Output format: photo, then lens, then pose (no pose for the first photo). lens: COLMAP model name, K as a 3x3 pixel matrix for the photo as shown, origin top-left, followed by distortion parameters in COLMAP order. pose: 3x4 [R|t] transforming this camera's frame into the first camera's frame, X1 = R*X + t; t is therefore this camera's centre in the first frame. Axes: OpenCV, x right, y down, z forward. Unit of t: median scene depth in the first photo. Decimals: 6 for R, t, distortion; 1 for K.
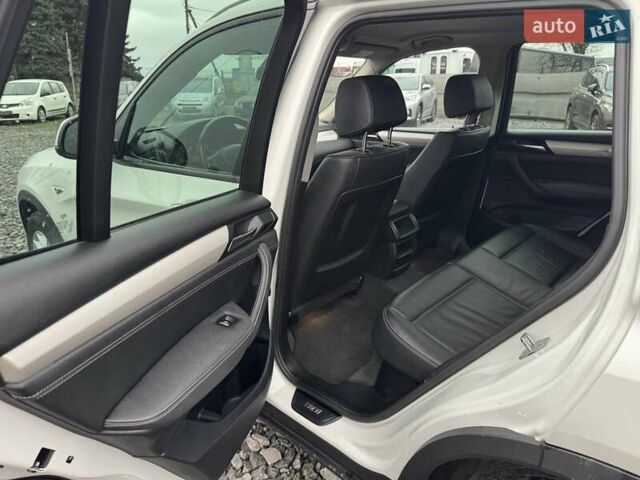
lens RADIAL K [[457.2, 0, 328.4], [0, 457.2, 241.3], [0, 0, 1]] dist [0.079433, -0.080737]
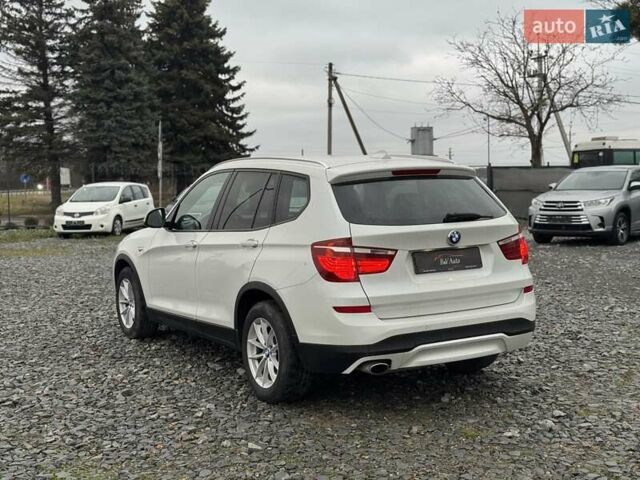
lens RADIAL K [[887.0, 0, 320.0], [0, 887.0, 240.0], [0, 0, 1]] dist [0.179696, -0.161235]
pose [[0.954436, 0.009545, -0.298262, 0.130533], [-0.086038, 0.965847, -0.244413, 0.074869], [0.285743, 0.258938, 0.922660, -0.234940]]
